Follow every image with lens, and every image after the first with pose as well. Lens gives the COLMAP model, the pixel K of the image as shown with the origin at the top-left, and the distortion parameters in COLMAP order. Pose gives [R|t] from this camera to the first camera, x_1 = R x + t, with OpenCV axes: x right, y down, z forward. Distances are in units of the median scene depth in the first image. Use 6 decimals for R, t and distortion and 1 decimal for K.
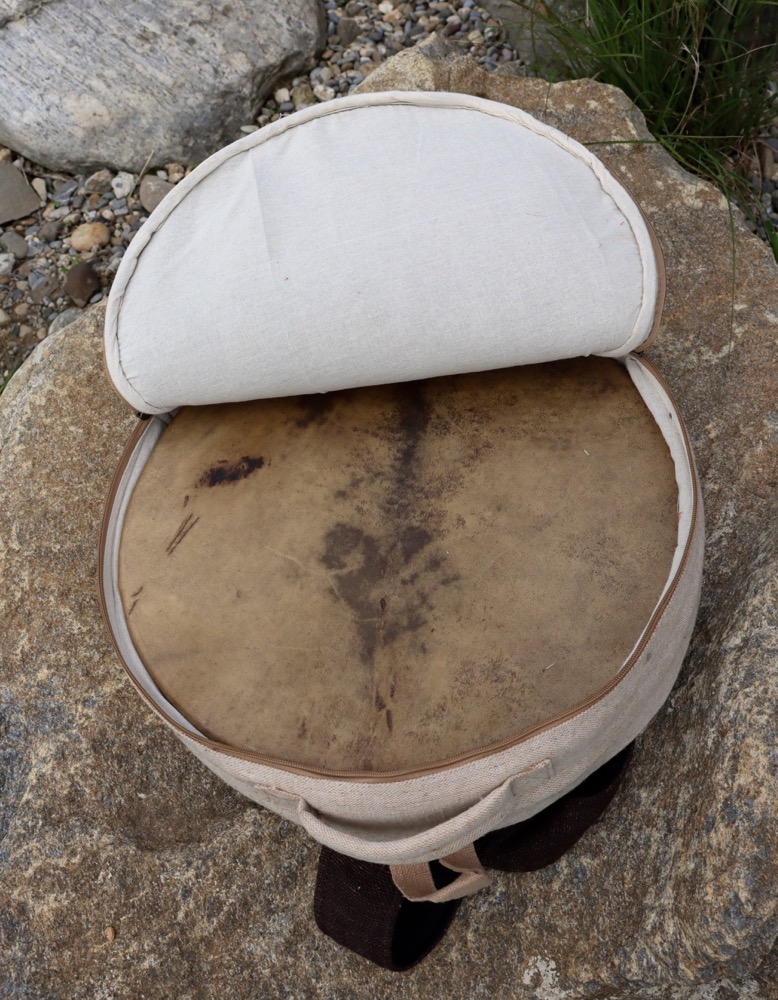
lens RADIAL K [[973.1, 0, 389.4], [0, 973.1, 433.4], [0, 0, 1]] dist [-0.172129, 0.097863]
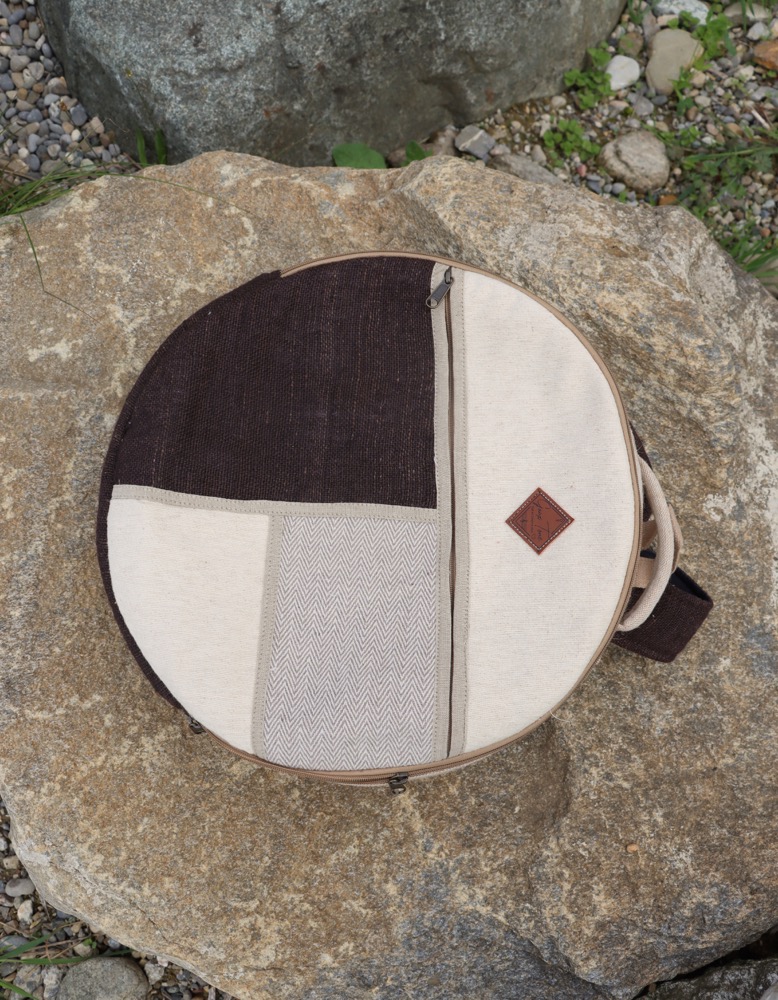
lens RADIAL K [[888.1, 0, 389.0], [0, 888.1, 500.0], [0, 0, 1]] dist [-0.168510, 0.083949]
pose [[0.226232, -0.922563, 0.312566, -0.295250], [0.877749, 0.332211, 0.345241, -0.236142], [-0.422344, 0.196250, 0.884936, 0.088050]]
